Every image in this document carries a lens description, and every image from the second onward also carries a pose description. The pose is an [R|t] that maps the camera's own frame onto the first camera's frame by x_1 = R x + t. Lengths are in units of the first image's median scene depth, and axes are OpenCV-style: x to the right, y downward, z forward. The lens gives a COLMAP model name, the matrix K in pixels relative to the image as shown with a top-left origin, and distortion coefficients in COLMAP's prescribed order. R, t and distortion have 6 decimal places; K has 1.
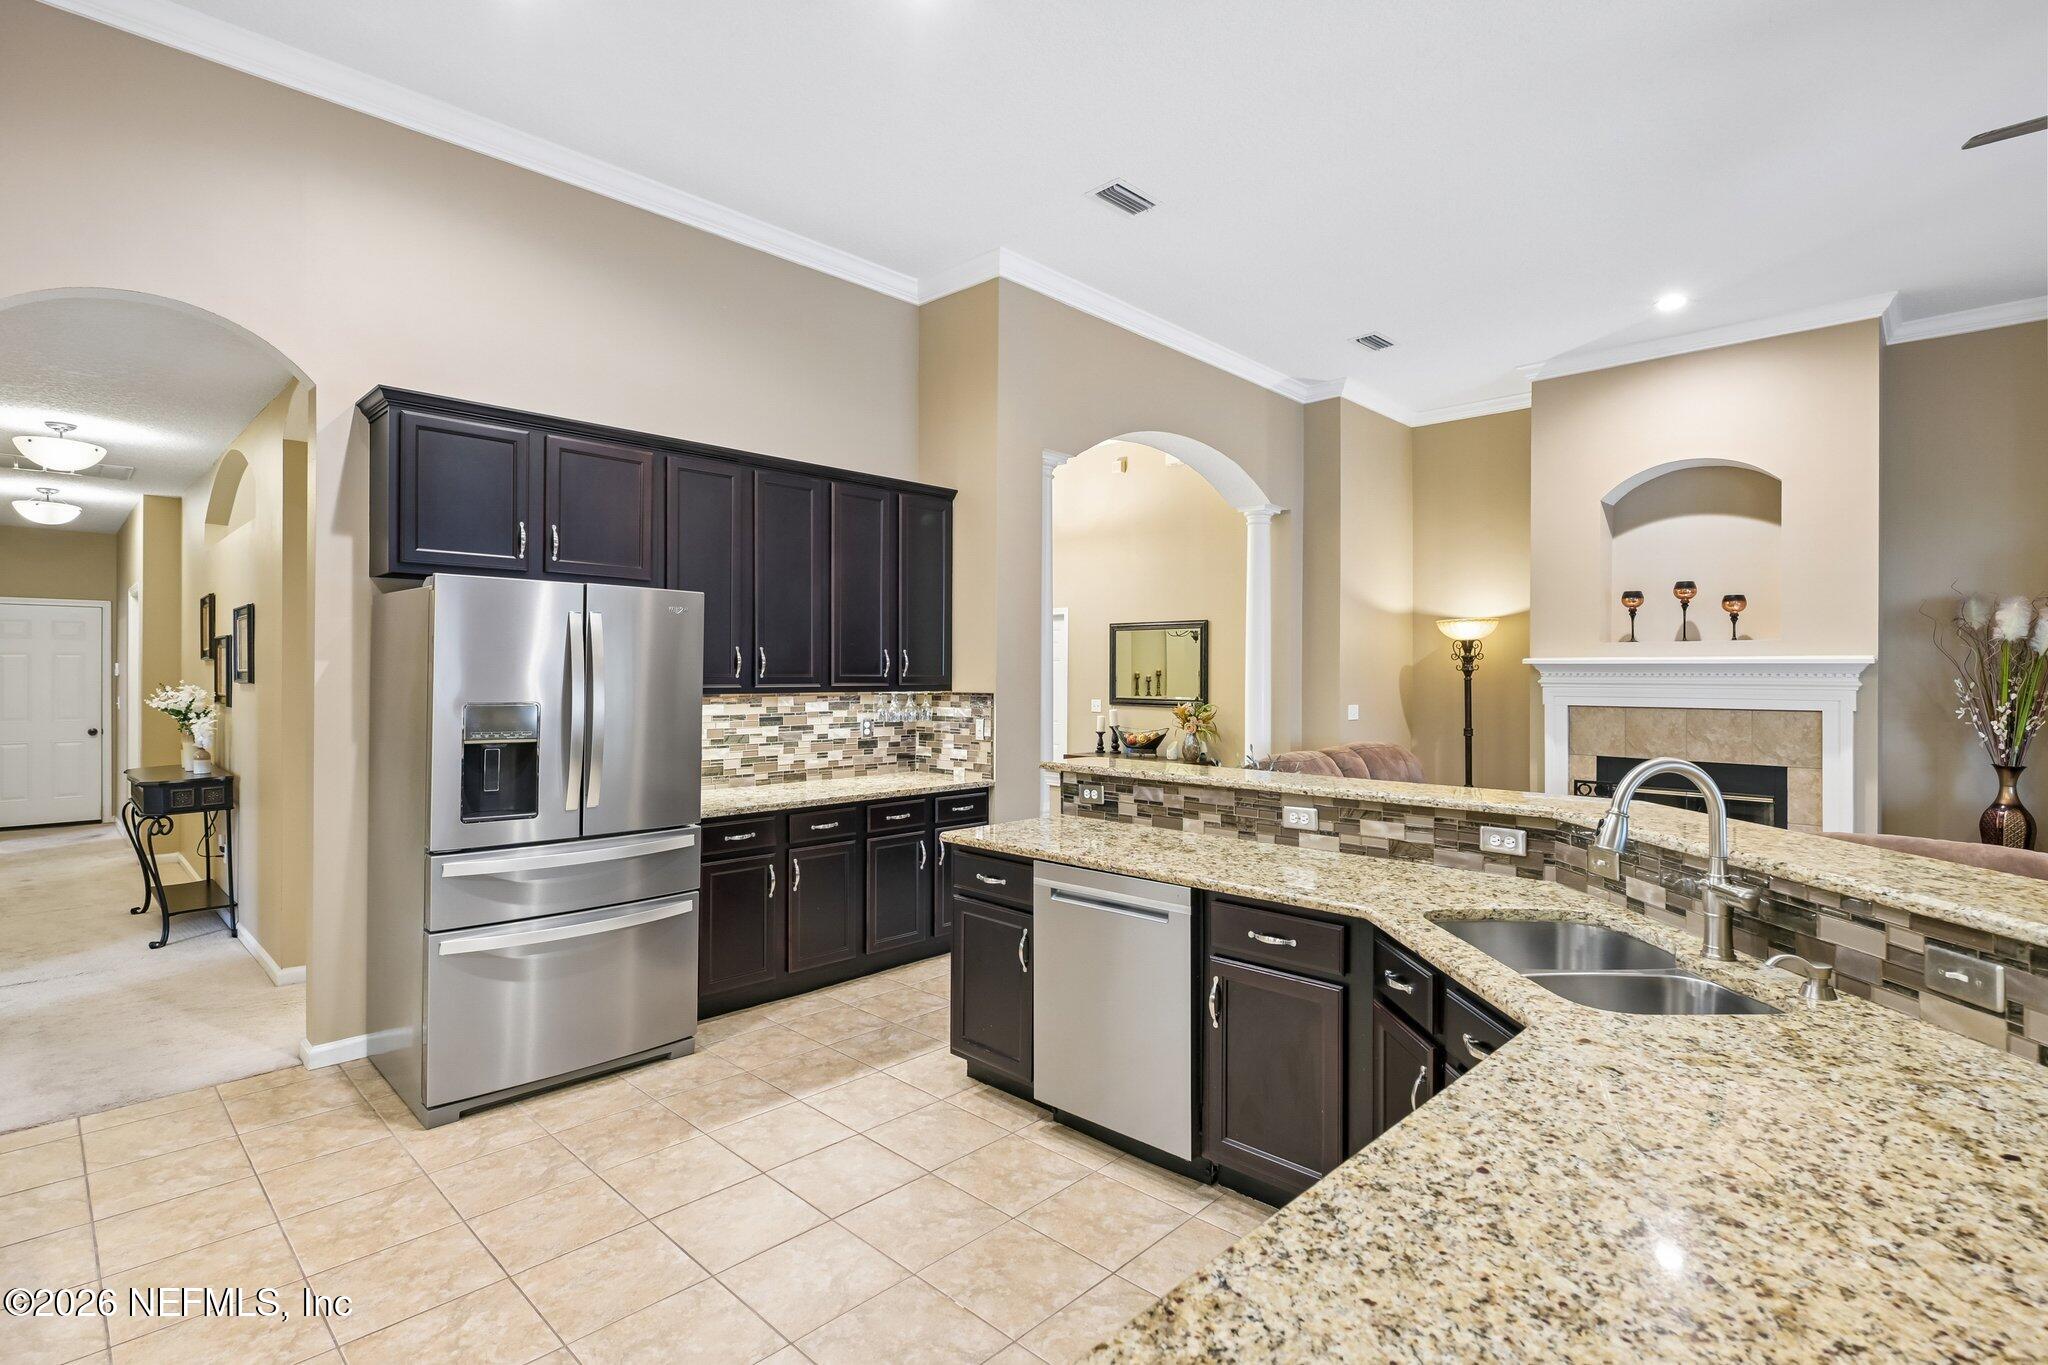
lens RADIAL K [[962.3, 0, 1029.3], [0, 962.3, 683.9], [0, 0, 1]] dist [-0.001707, -0.000008]
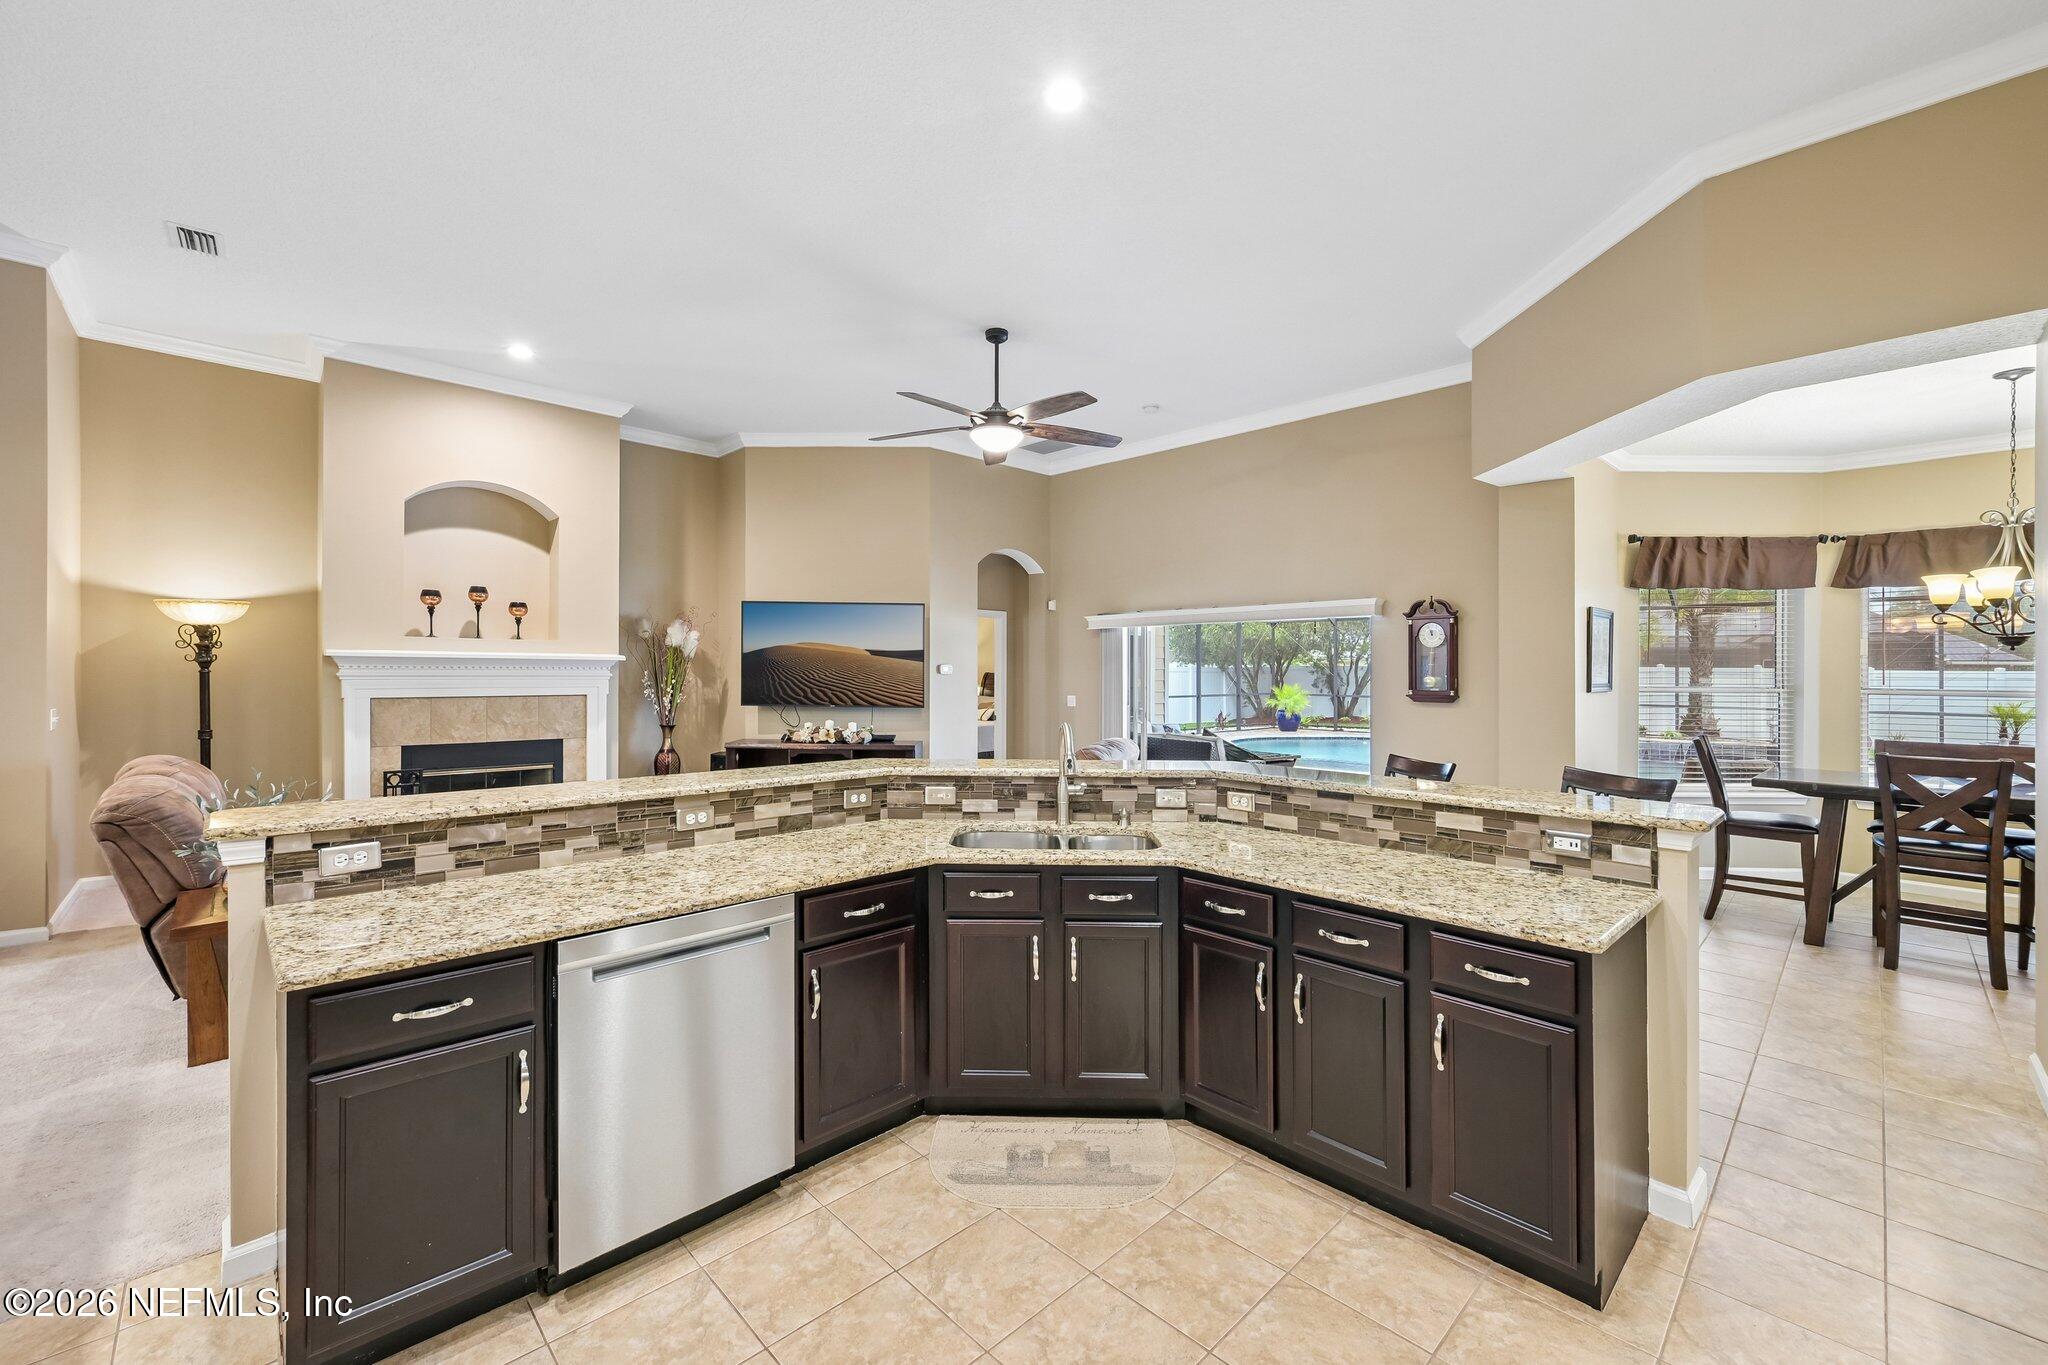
lens RADIAL K [[827.5, 0, 1034.8], [0, 827.5, 669.7], [0, 0, 1]] dist [0.000564, 0.000467]
pose [[0.035617, -0.003675, 0.999359, -0.342417], [0.000844, 0.999993, 0.003647, -0.011948], [-0.999365, 0.000714, 0.035620, 0.358542]]
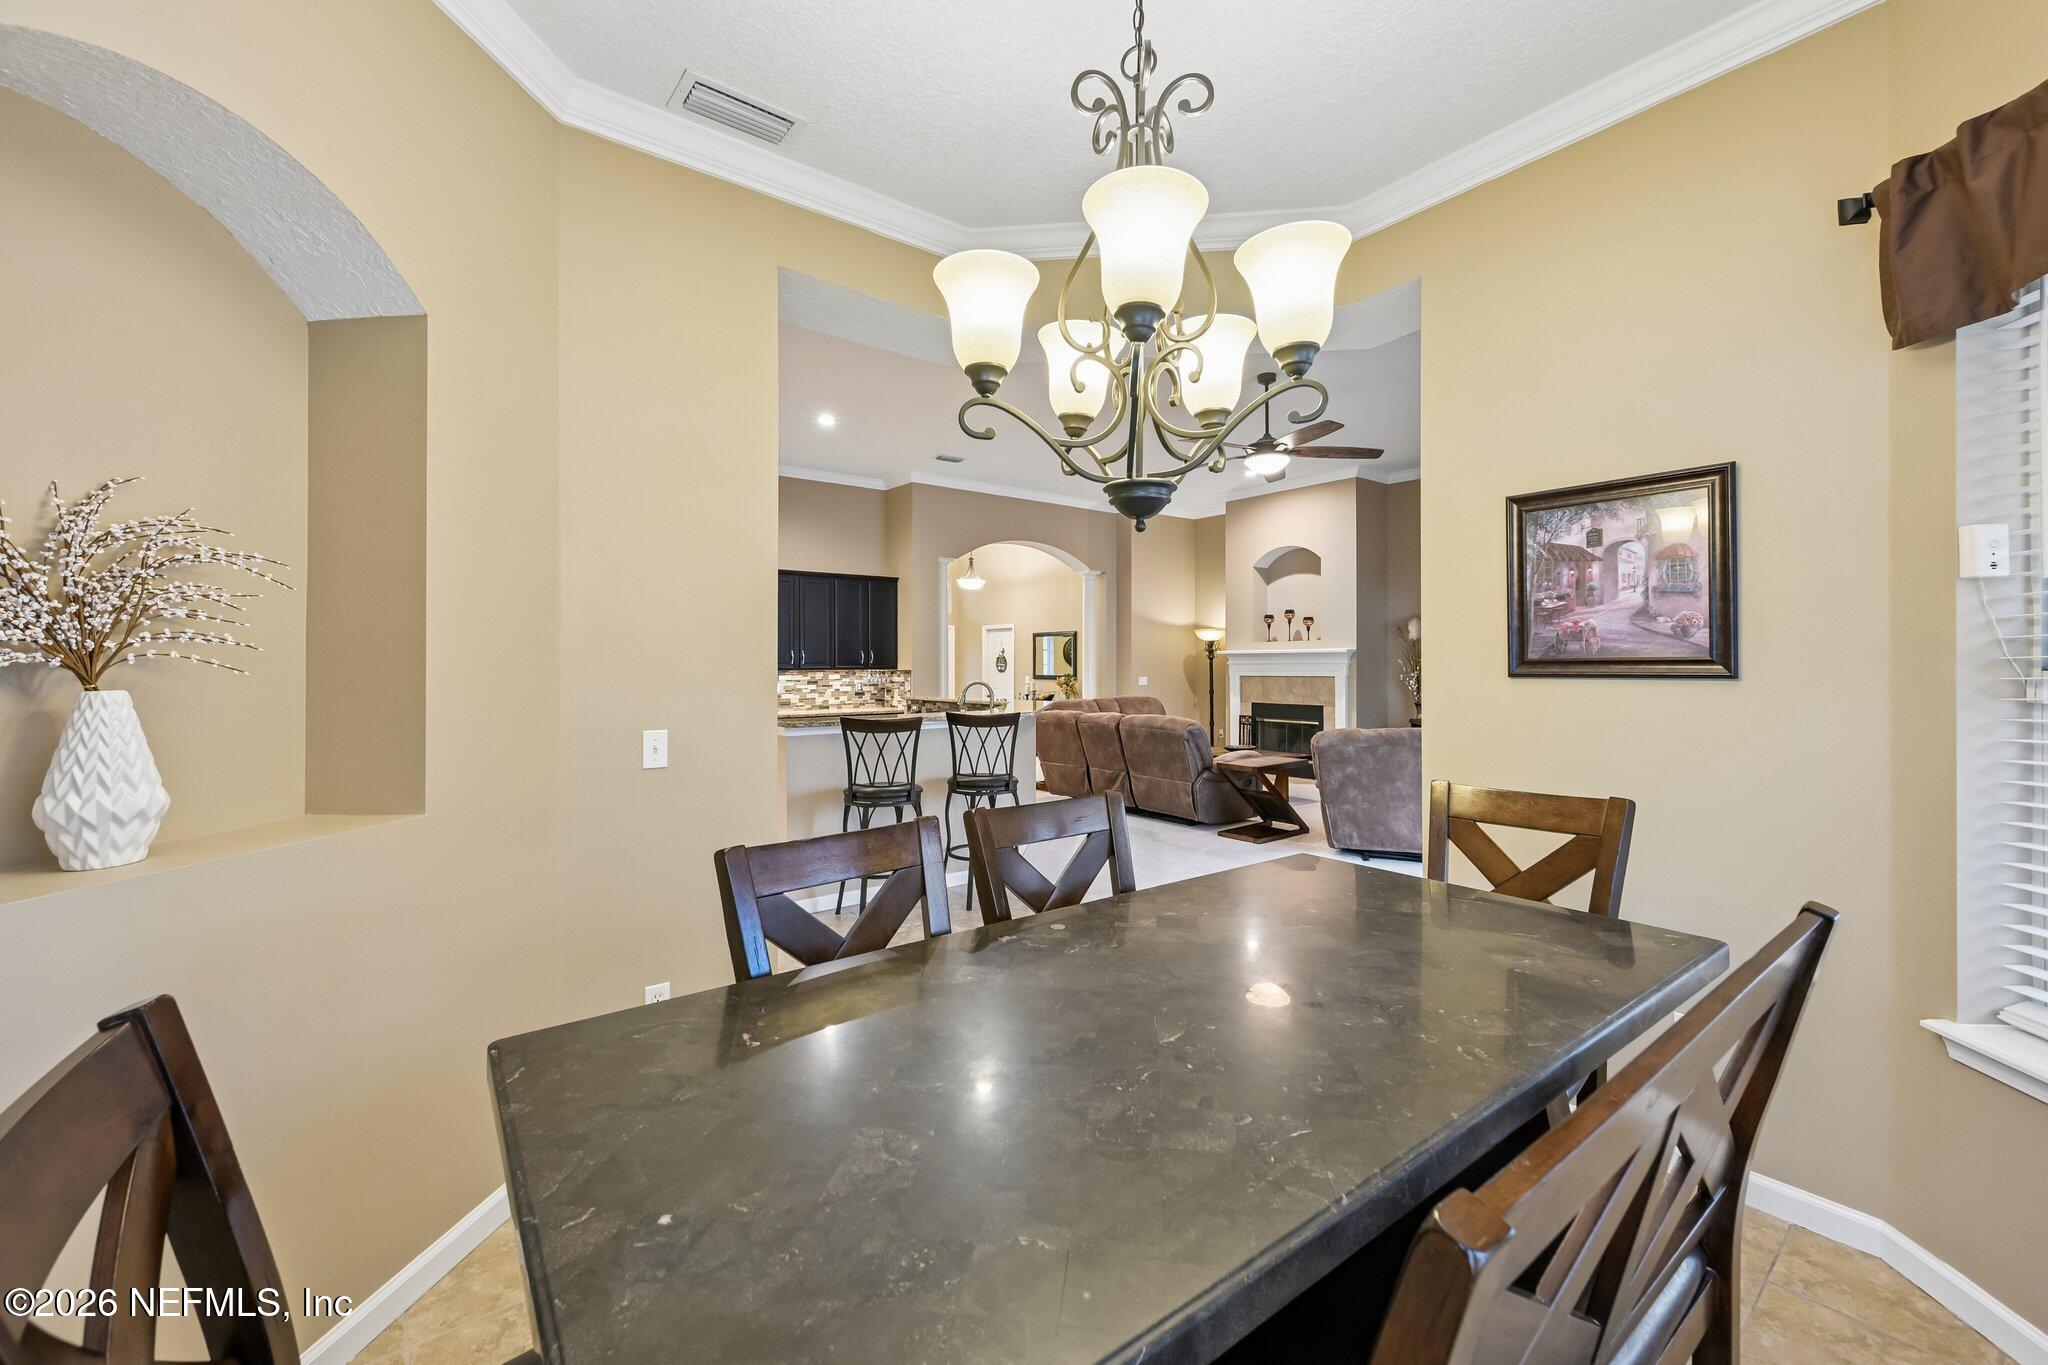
lens RADIAL K [[827.5, 0, 1034.8], [0, 827.5, 669.7], [0, 0, 1]] dist [0.000564, 0.000467]
pose [[0.989603, -0.007657, -0.143621, 0.503035], [0.007249, 0.999968, -0.003363, 0.016402], [0.143642, 0.002287, 0.989627, -0.821428]]
